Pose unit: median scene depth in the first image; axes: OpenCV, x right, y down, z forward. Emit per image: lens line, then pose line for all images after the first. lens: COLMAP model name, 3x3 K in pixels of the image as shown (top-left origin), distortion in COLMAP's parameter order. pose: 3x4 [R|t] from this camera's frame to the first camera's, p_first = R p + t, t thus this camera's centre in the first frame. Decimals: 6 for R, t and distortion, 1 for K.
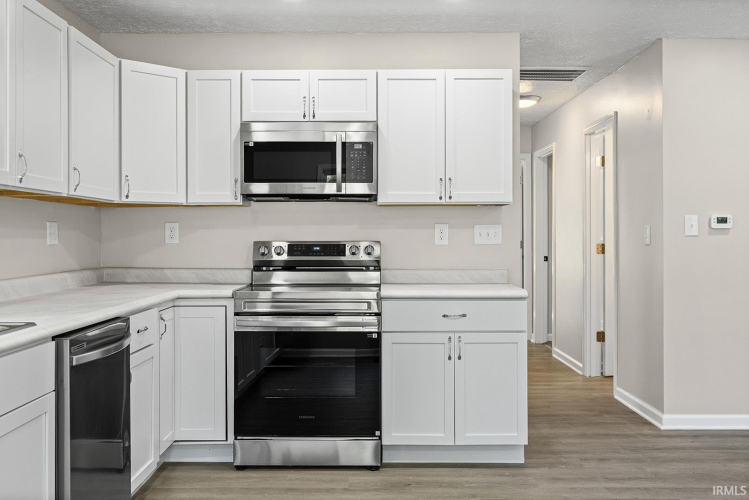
lens RADIAL K [[736.0, 0, 377.1], [0, 736.0, 242.8], [0, 0, 1]] dist [-0.003869, 0.000000]
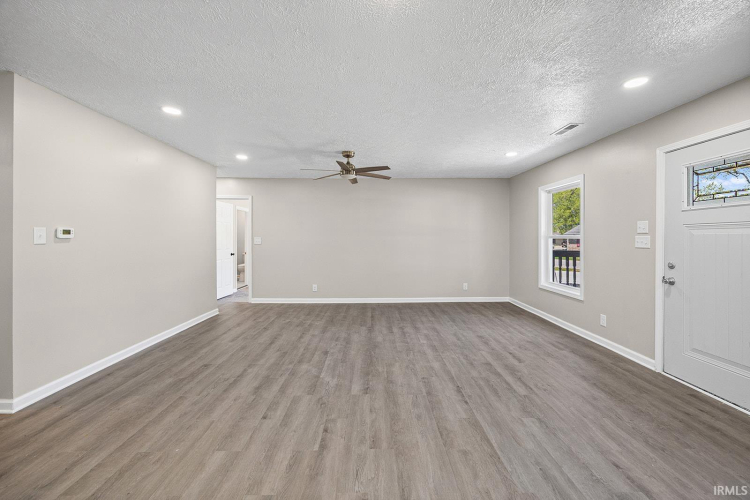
lens RADIAL K [[302.1, 0, 376.5], [0, 302.1, 240.1], [0, 0, 1]] dist [-0.000716, -0.000930]
pose [[-0.017511, -0.005903, 0.999829, -0.103103], [0.008955, 0.999942, 0.006061, -0.015901], [-0.999807, 0.009059, -0.017457, 0.491152]]
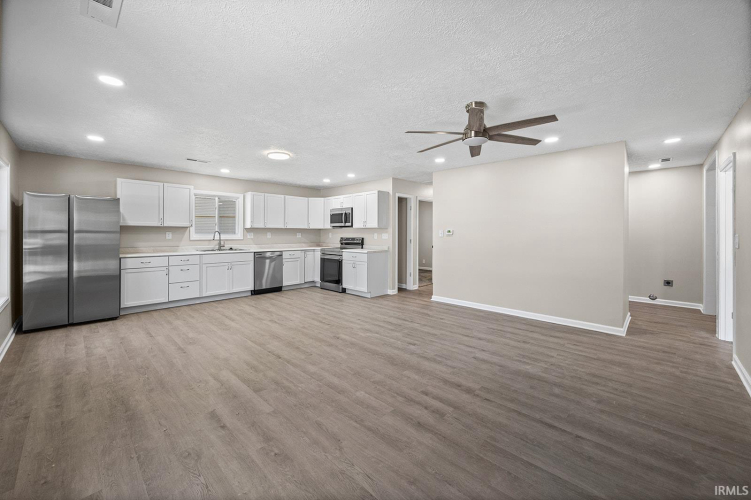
lens RADIAL K [[302.5, 0, 375.4], [0, 302.5, 230.4], [0, 0, 1]] dist [-0.000716, -0.000930]
pose [[0.712474, -0.005335, -0.701678, 1.223019], [-0.009940, 0.999794, -0.017695, -0.012544], [0.701628, 0.019582, 0.712274, -0.064050]]
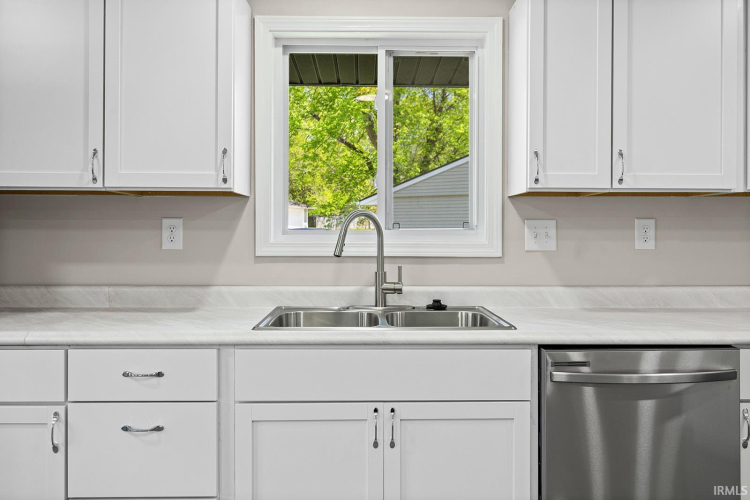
lens RADIAL K [[612.2, 0, 378.2], [0, 612.2, 231.0], [0, 0, 1]] dist [0.010392, -0.015655]
pose [[0.025485, -0.001980, -0.999673, 0.209622], [-0.013342, 0.999908, -0.002321, -0.009473], [0.999586, 0.013397, 0.025456, 0.447080]]
